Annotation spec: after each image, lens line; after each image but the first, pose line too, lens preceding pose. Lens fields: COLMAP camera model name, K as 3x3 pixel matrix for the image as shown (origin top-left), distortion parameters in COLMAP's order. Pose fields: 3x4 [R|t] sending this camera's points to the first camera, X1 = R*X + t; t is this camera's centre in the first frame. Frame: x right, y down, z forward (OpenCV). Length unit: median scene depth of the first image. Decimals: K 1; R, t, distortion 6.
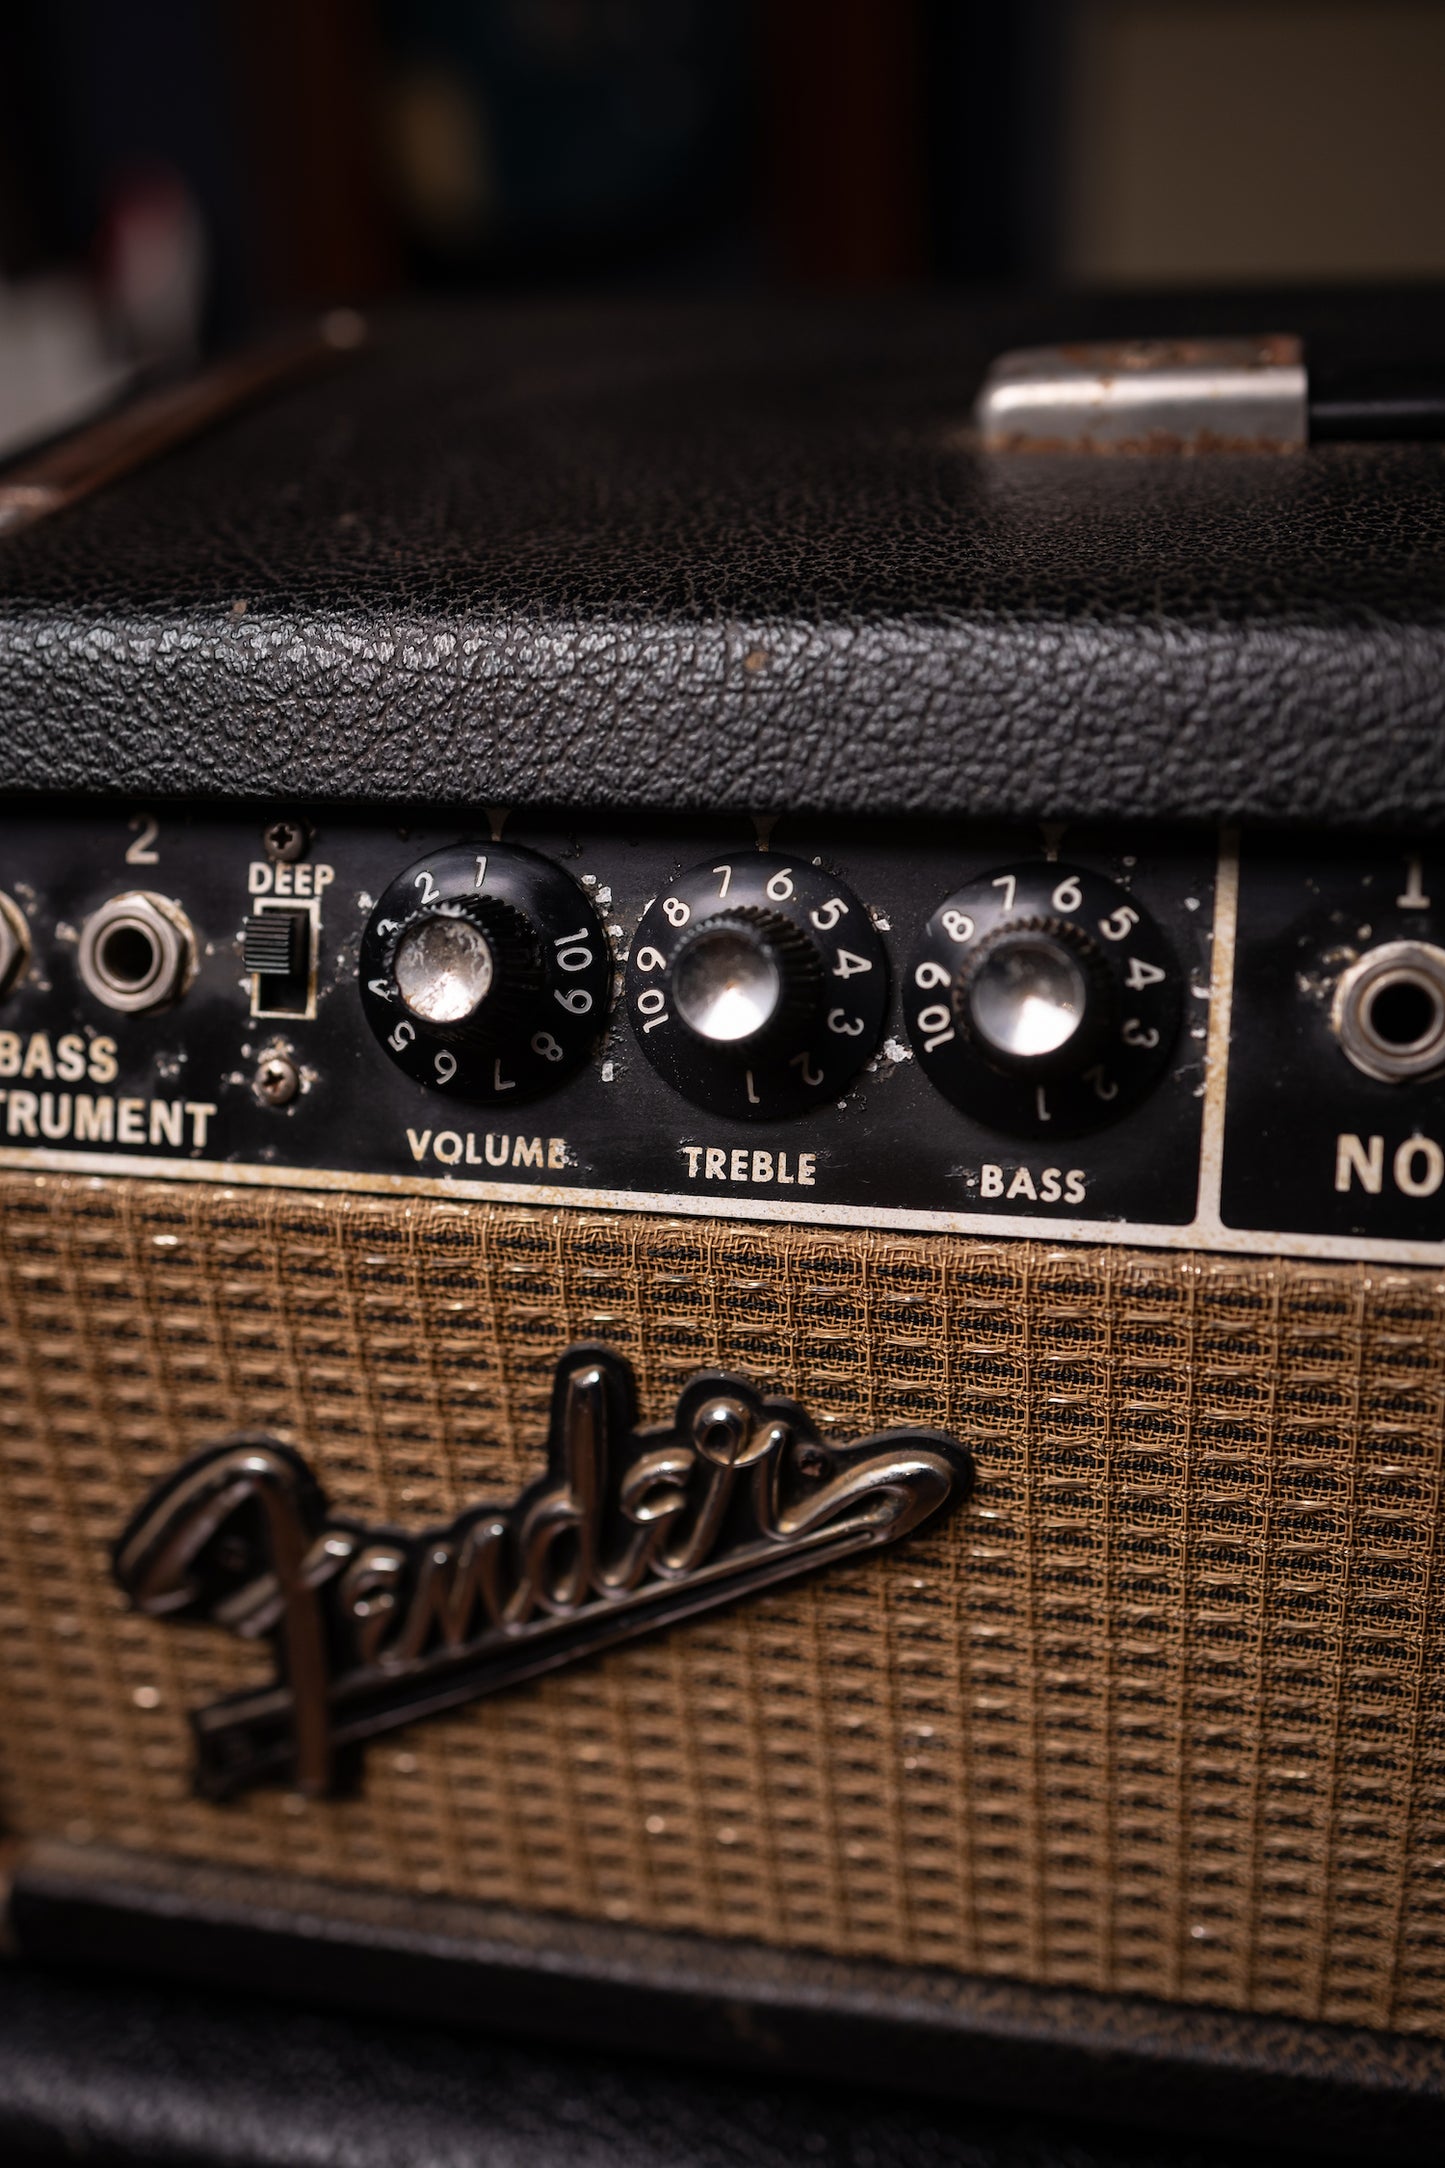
lens RADIAL K [[2298.6, 0, 721.7], [0, 2298.6, 1073.3], [0, 0, 1]] dist [-0.051807, 0.000000]
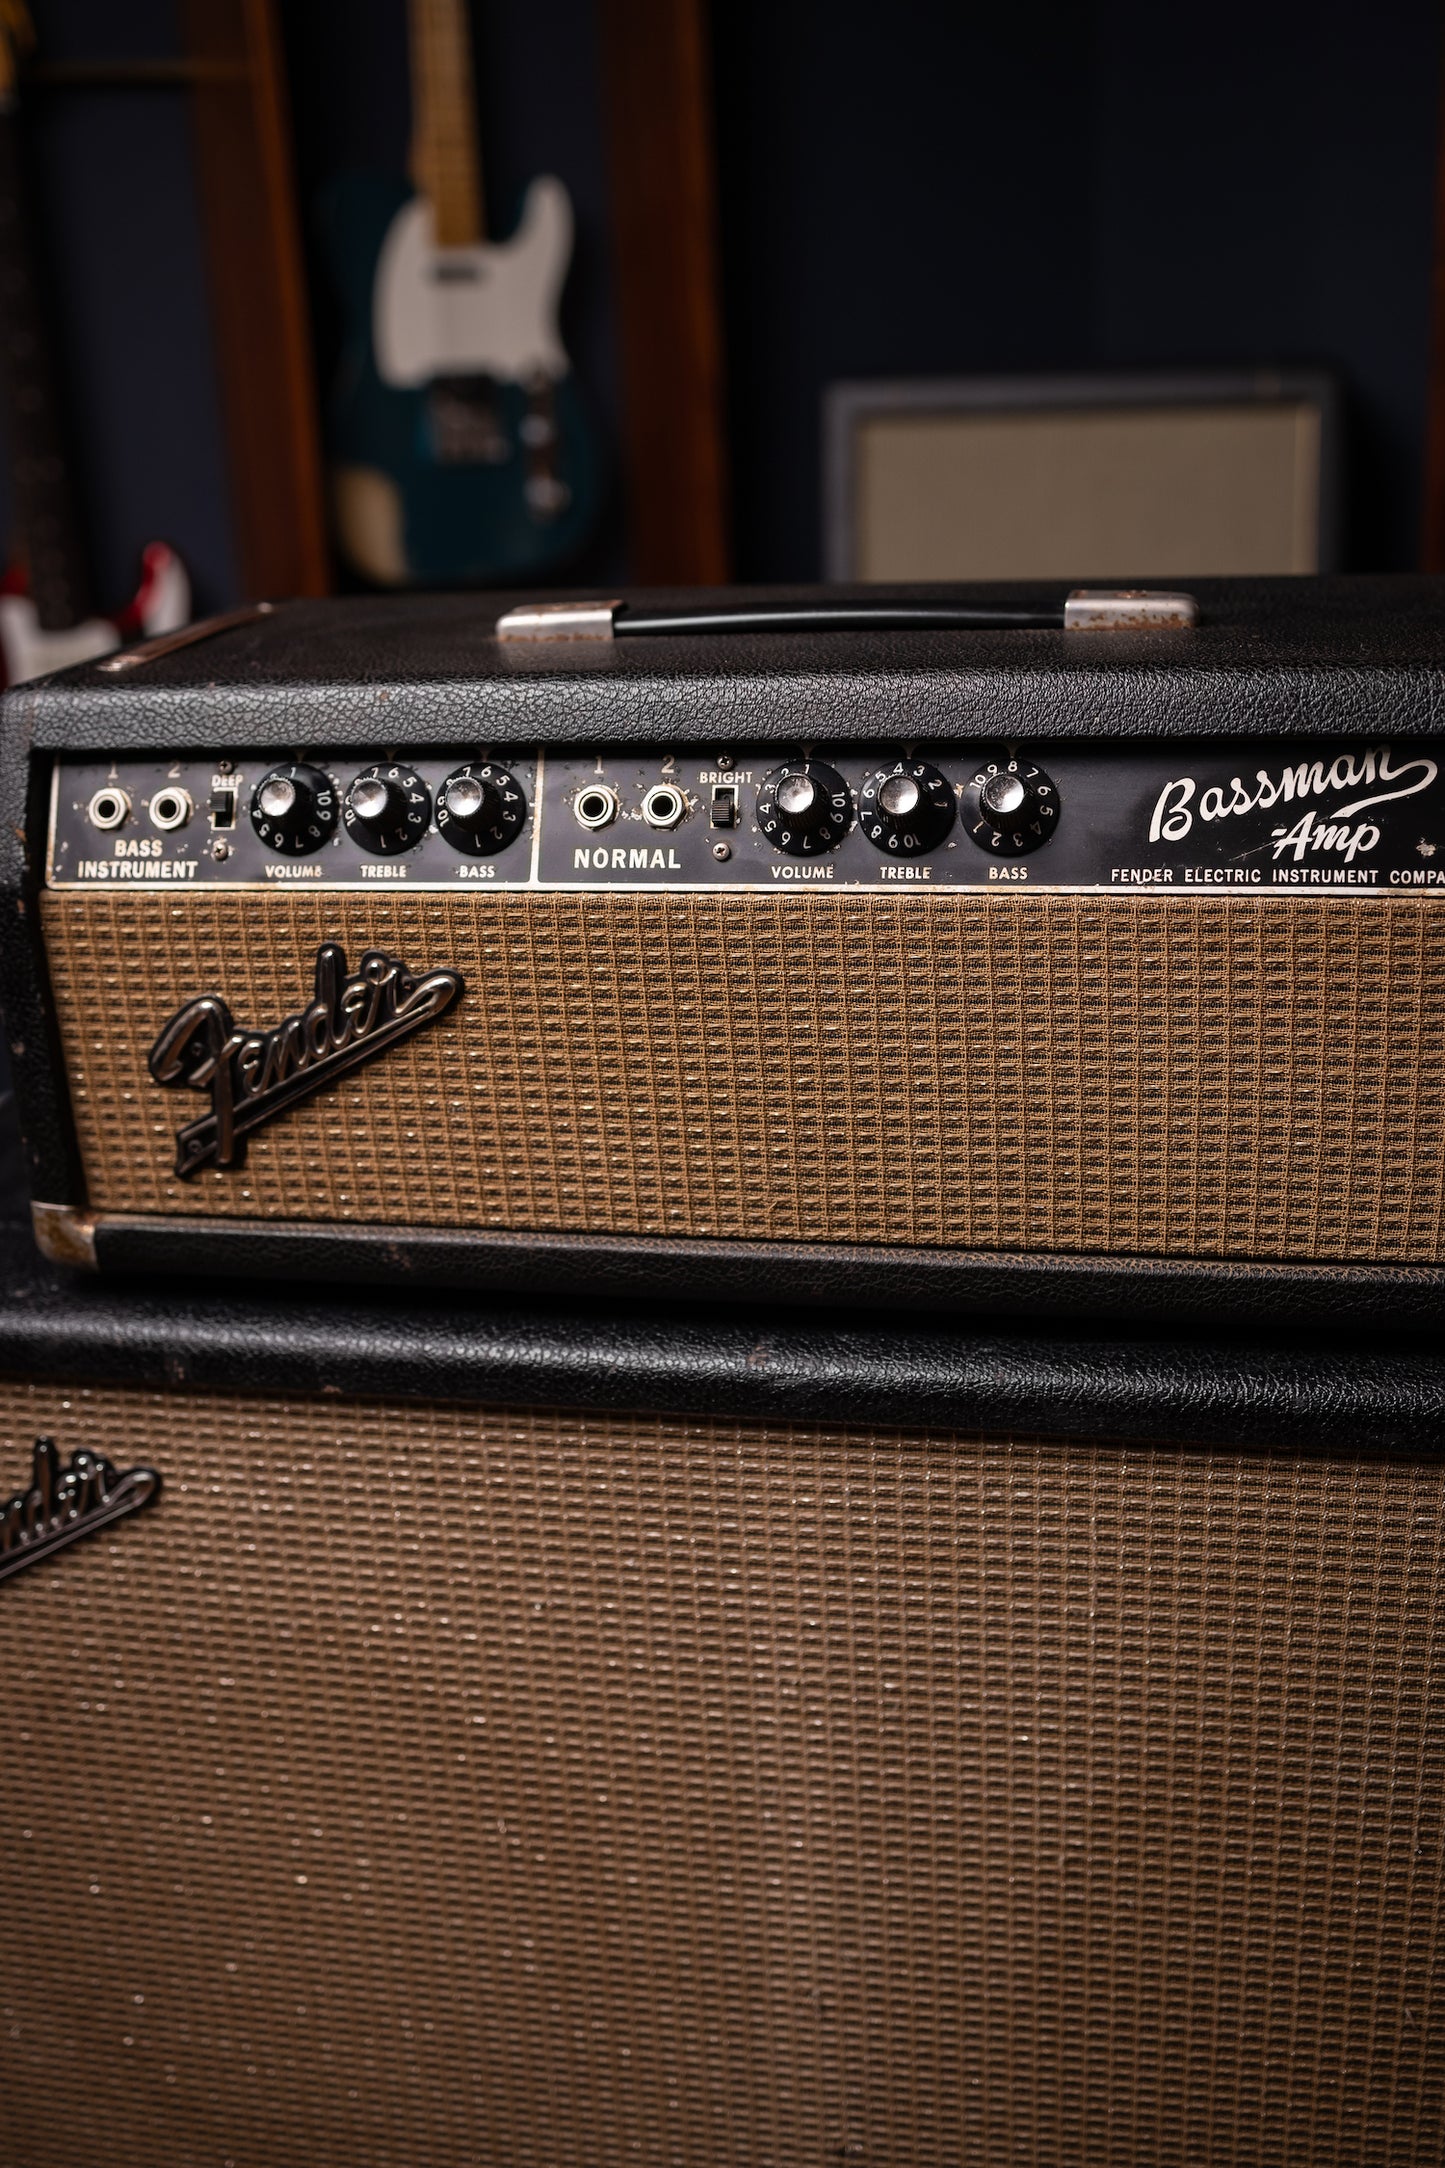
lens RADIAL K [[2298.6, 0, 702.5], [0, 2298.6, 1101.7], [0, 0, 1]] dist [-0.051807, 0.000000]
pose [[0.999937, 0.003253, 0.010756, 0.361294], [-0.001784, 0.991000, -0.133848, 0.672448], [-0.011094, 0.133821, 0.990943, -1.715454]]
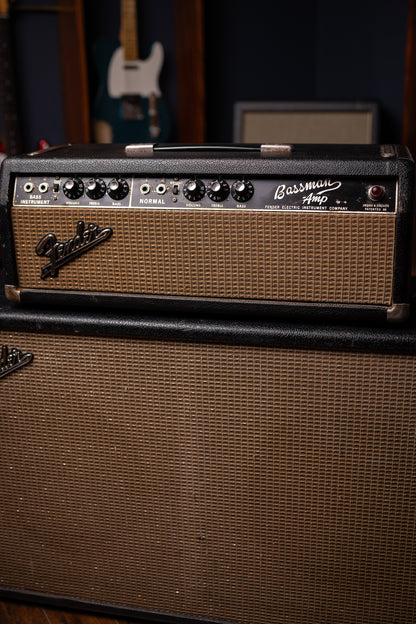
lens RADIAL K [[726.4, 0, 214.5], [0, 726.4, 288.2], [0, 0, 1]] dist [-0.045330, 0.000000]
pose [[0.999199, 0.036185, 0.017109, 0.558234], [-0.032226, 0.980805, -0.192309, 1.117380], [-0.023739, 0.191604, 0.981185, -2.494140]]
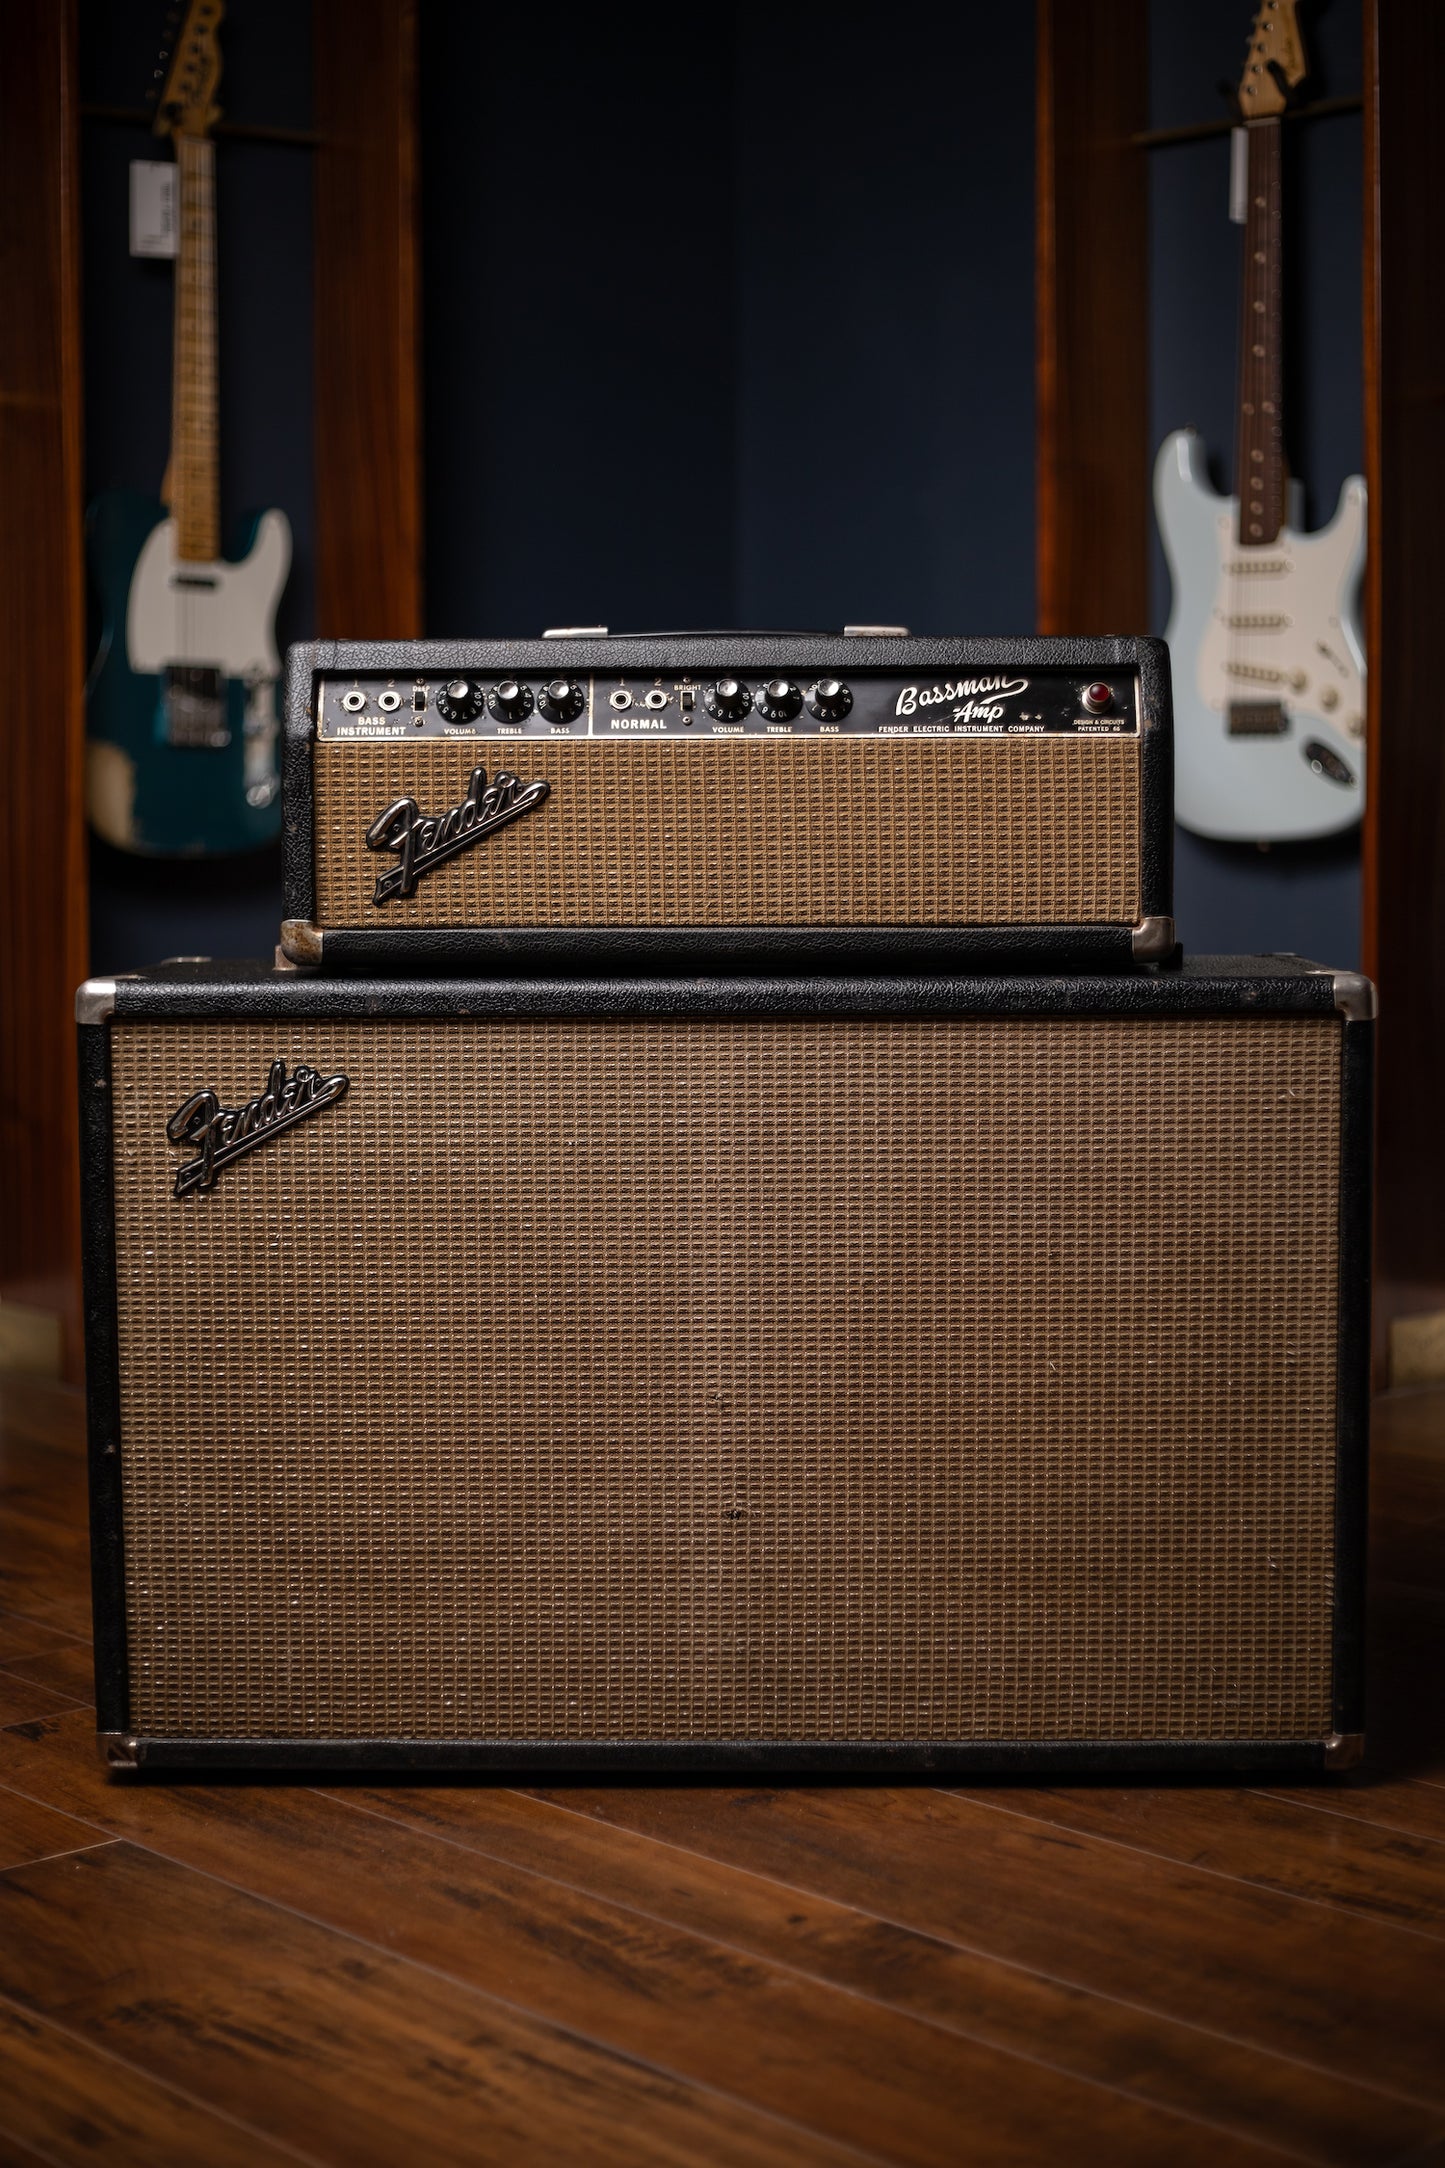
lens RADIAL K [[3497.8, 0, 699.7], [0, 3497.8, 975.4], [0, 0, 1]] dist [-0.034182, 0.000000]
pose [[0.978278, 0.044911, 0.202375, -1.167079], [0.045412, 0.906107, -0.420603, 3.962428], [-0.202263, 0.420657, 0.884385, -6.036838]]
